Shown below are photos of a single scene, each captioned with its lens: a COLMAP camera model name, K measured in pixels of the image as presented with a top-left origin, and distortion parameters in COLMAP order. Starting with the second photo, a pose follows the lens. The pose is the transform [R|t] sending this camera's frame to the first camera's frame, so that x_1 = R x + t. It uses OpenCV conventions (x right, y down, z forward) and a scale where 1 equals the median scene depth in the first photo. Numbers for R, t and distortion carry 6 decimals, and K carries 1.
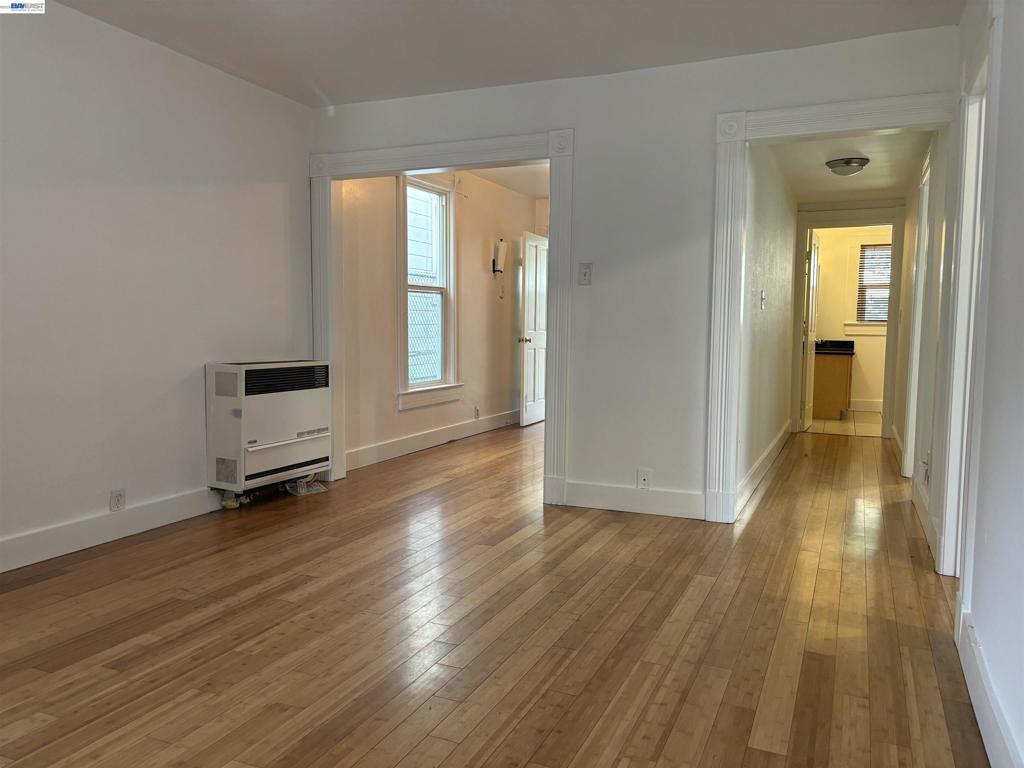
lens RADIAL K [[769.9, 0, 512.4], [0, 769.9, 384.8], [0, 0, 1]] dist [0.038345, -0.027316]
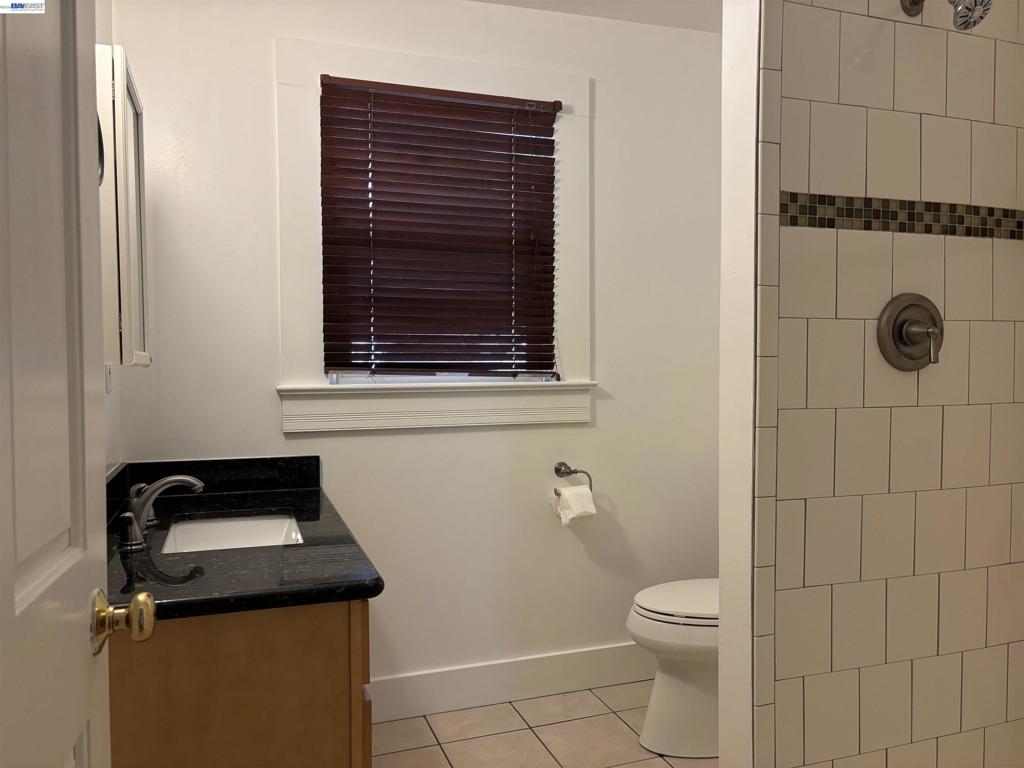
lens RADIAL K [[769.9, 0, 512.0], [0, 769.9, 384.0], [0, 0, 1]] dist [0.038345, -0.027316]
pose [[0.717513, -0.033150, 0.695756, 0.311931], [0.060931, 0.998025, -0.015285, -0.072408], [-0.693875, 0.053360, 0.718116, 0.774829]]
